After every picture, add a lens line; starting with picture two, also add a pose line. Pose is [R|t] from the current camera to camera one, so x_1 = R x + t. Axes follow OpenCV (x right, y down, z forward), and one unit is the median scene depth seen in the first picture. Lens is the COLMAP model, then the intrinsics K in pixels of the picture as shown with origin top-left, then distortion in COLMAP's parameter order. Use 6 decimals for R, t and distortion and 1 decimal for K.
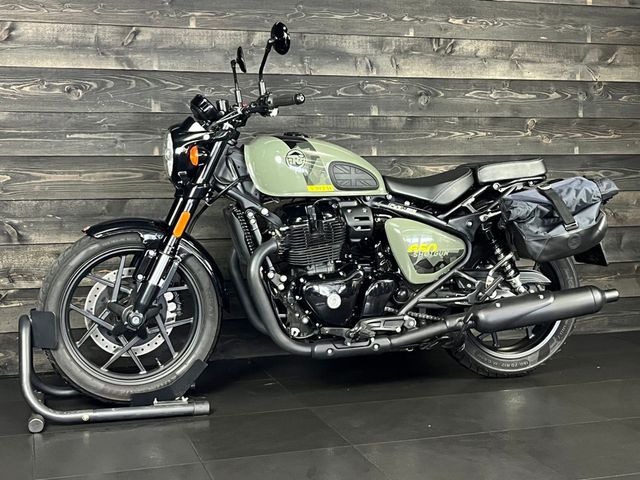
lens RADIAL K [[885.4, 0, 306.0], [0, 885.4, 235.8], [0, 0, 1]] dist [0.070666, 0.000000]
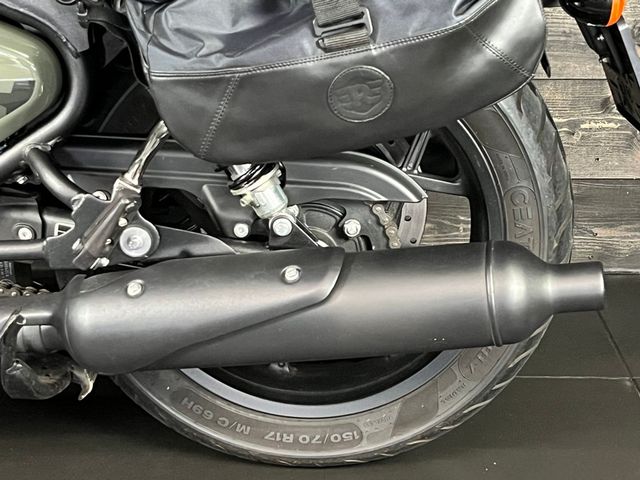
lens RADIAL K [[1295.1, 0, 320.8], [0, 1295.1, 240.0], [0, 0, 1]] dist [0.042828, 0.000000]
pose [[0.949530, 0.114805, -0.291913, 0.393723], [-0.034995, 0.963578, 0.265129, -0.049177], [0.311718, -0.241532, 0.918963, 0.640823]]
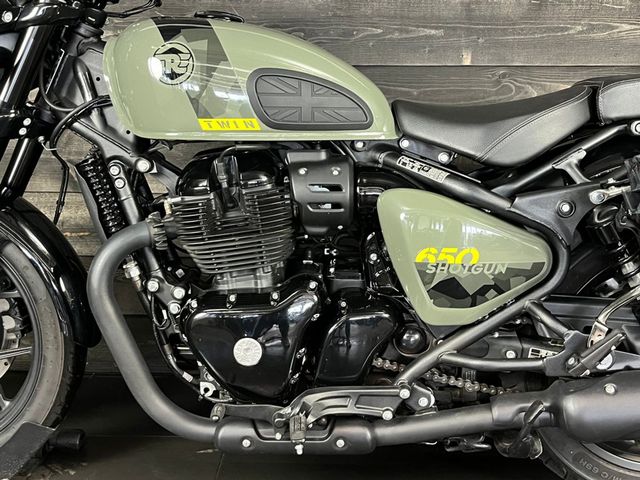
lens RADIAL K [[790.7, 0, 321.1], [0, 790.7, 242.5], [0, 0, 1]] dist [0.017246, 0.000000]
pose [[0.945277, 0.074801, -0.317578, 0.199888], [-0.037687, 0.991882, 0.121449, -0.041920], [0.324084, -0.102834, 0.940422, 0.571592]]
